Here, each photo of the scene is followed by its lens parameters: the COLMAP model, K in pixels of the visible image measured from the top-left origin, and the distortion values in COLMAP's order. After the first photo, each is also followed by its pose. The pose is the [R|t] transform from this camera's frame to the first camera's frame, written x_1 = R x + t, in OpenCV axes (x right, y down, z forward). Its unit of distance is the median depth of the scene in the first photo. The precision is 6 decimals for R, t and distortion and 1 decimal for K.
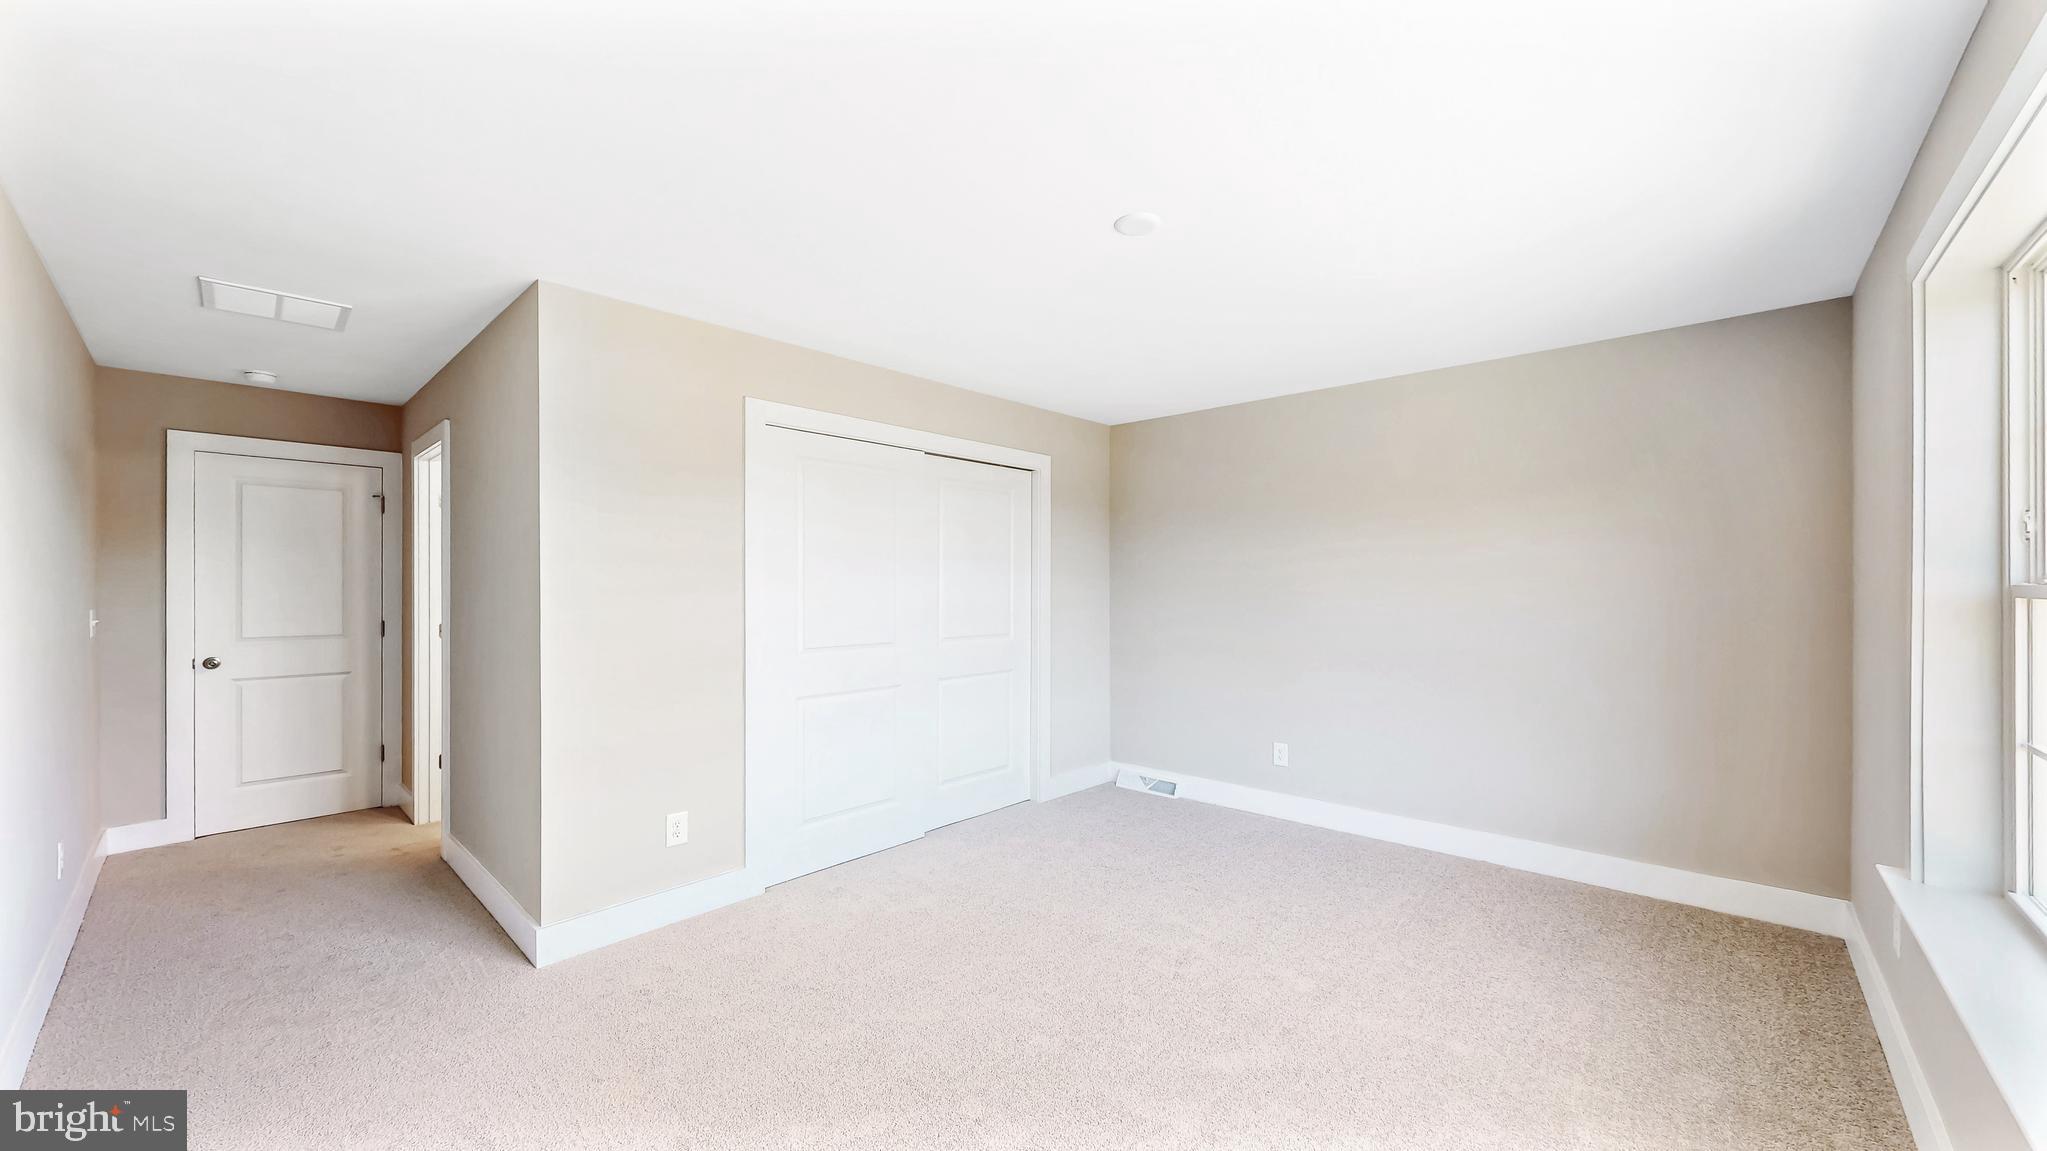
lens RADIAL K [[754.8, 0, 1023.5], [0, 754.8, 575.5], [0, 0, 1]] dist [-0.000527, 0.000080]
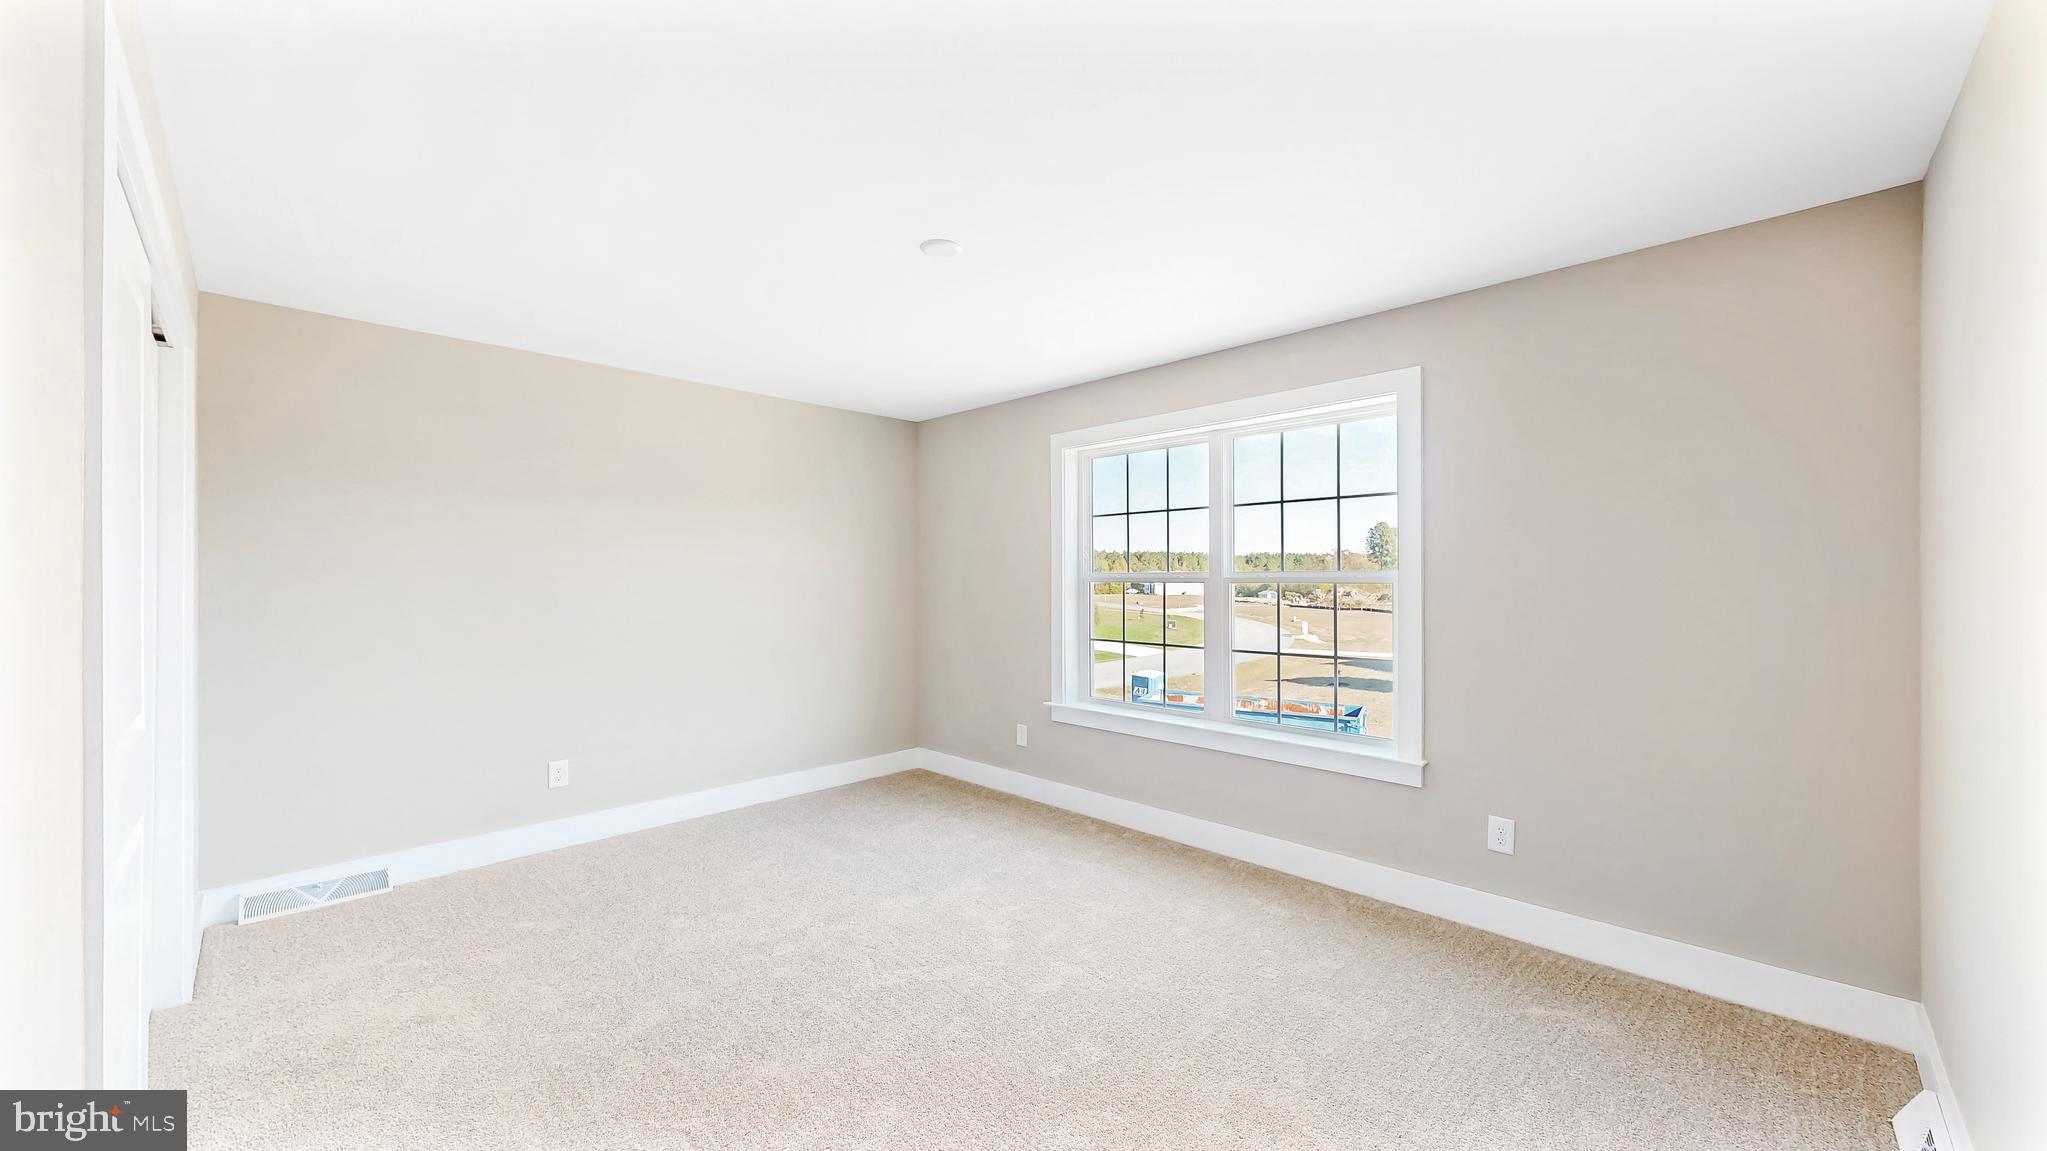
lens RADIAL K [[754.8, 0, 1023.5], [0, 754.8, 575.5], [0, 0, 1]] dist [-0.000527, 0.000080]
pose [[0.035549, 0.003643, 0.999361, -0.494999], [-0.015194, 0.999880, -0.003105, 0.007399], [-0.999252, -0.015074, 0.035600, 0.447611]]
